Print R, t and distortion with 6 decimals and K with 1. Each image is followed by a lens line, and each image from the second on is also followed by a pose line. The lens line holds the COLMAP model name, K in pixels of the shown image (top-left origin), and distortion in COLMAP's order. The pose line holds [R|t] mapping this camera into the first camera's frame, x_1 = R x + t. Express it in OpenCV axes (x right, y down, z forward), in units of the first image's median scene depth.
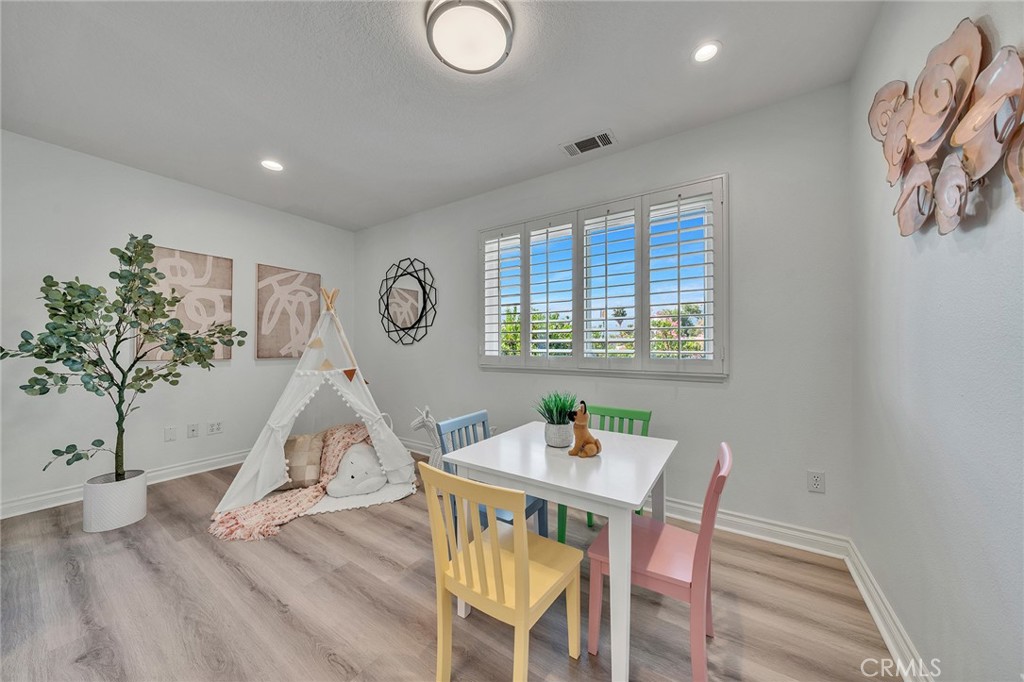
lens RADIAL K [[344.7, 0, 506.3], [0, 344.7, 343.2], [0, 0, 1]] dist [-0.017547, 0.000033]
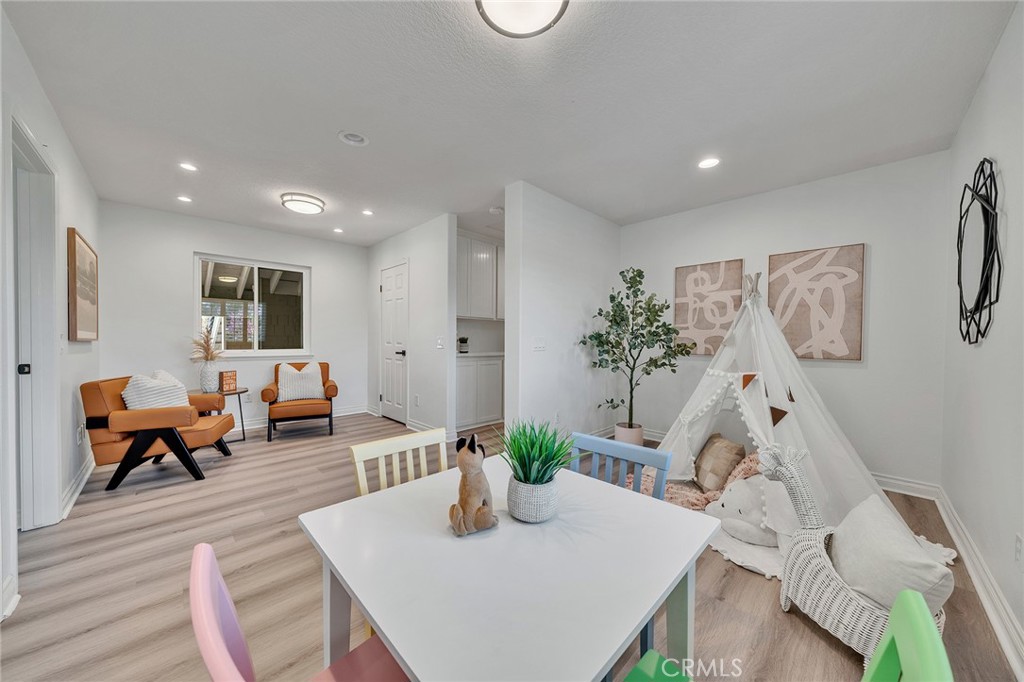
lens RADIAL K [[344.7, 0, 506.3], [0, 344.7, 343.2], [0, 0, 1]] dist [-0.017547, 0.000033]
pose [[-0.226983, 0.007225, -0.973872, 0.399618], [-0.003932, 0.999958, 0.008335, 0.001604], [0.973891, 0.005721, -0.226945, 0.603409]]
